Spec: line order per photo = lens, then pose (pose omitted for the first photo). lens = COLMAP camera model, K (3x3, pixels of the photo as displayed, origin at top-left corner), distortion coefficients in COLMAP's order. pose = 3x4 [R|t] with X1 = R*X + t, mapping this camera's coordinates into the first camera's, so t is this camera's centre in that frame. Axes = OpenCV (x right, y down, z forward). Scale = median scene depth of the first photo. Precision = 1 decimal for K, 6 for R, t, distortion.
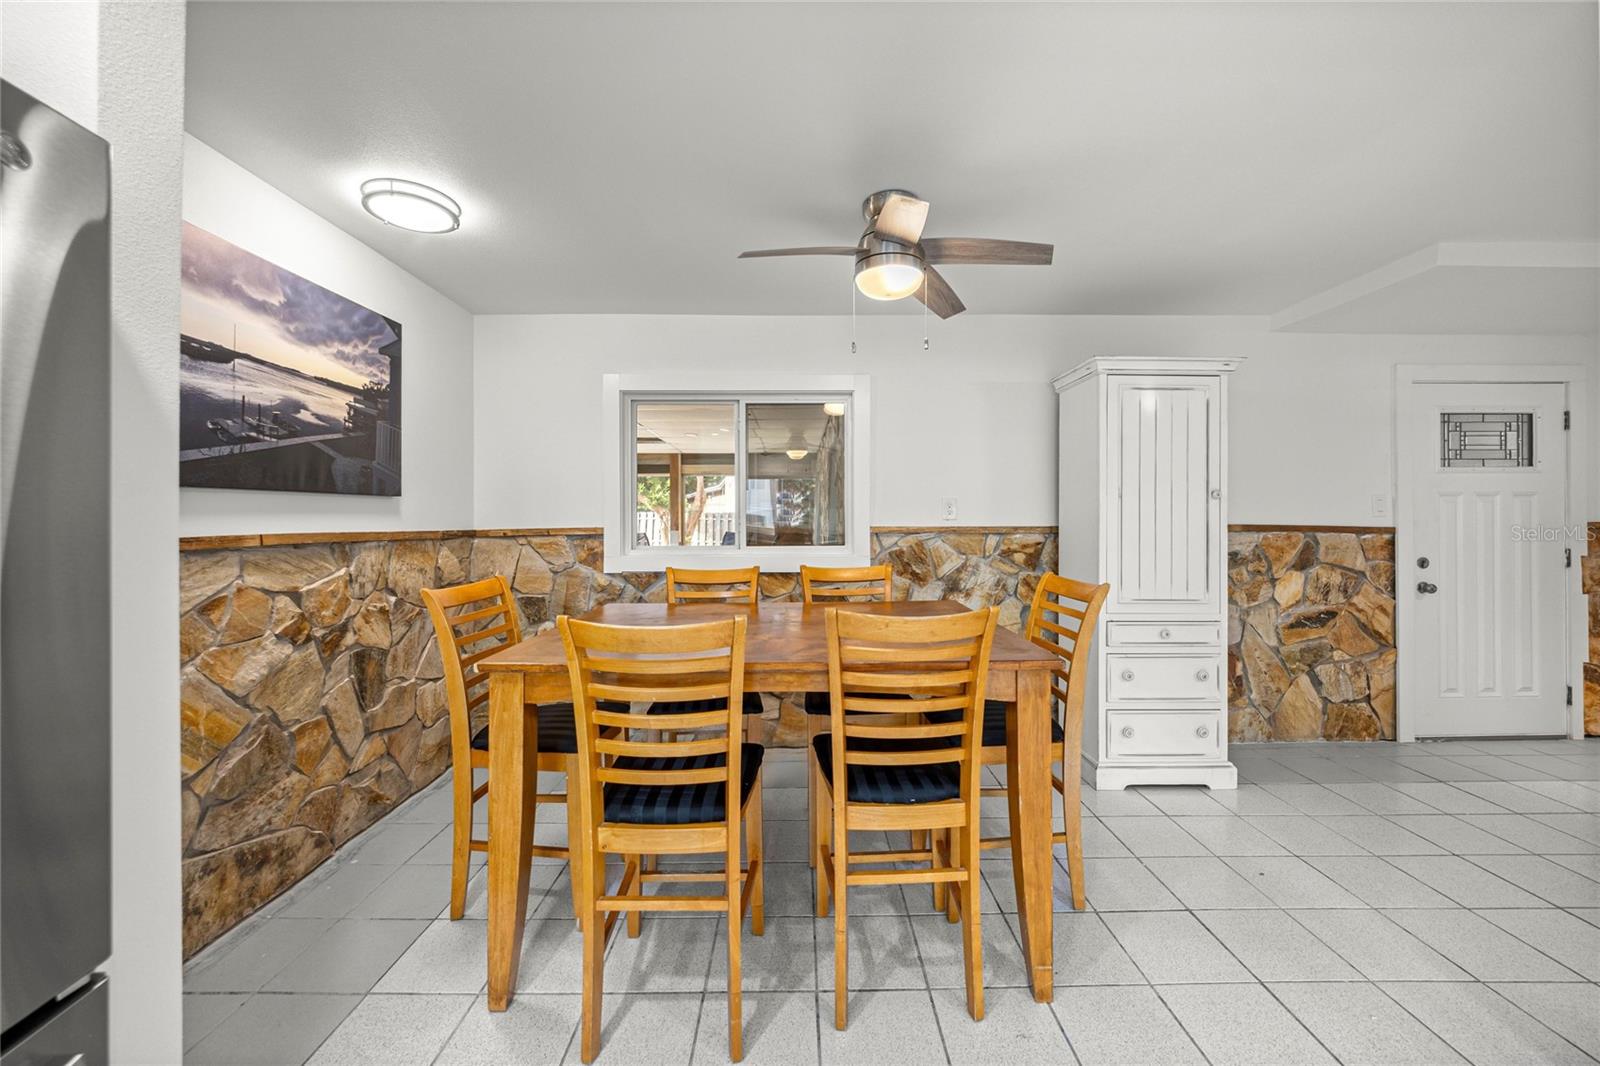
lens RADIAL K [[608.8, 0, 803.0], [0, 608.8, 517.7], [0, 0, 1]] dist [-0.010042, 0.003275]
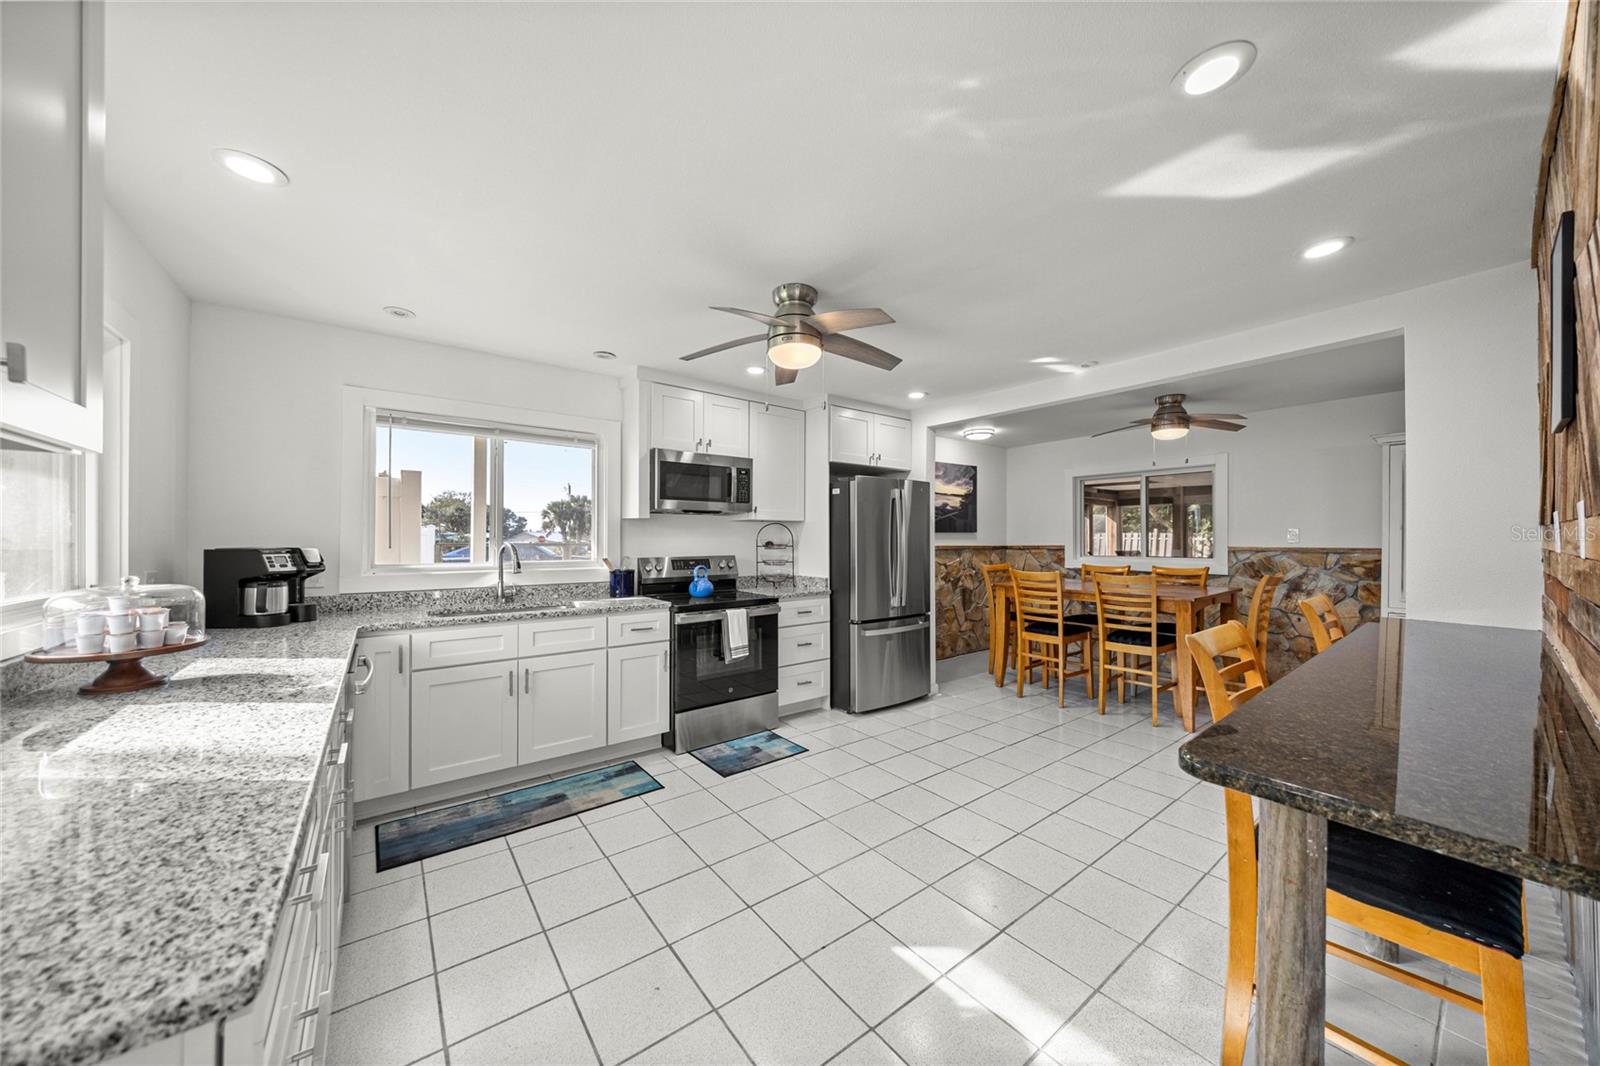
lens RADIAL K [[541.9, 0, 800.0], [0, 541.9, 533.0], [0, 0, 1]] dist [0.000619, 0.000030]
pose [[0.599555, -0.006259, -0.800309, 0.762107], [-0.000901, 0.999964, -0.008495, -0.012244], [0.800333, 0.005814, 0.599527, -1.028282]]
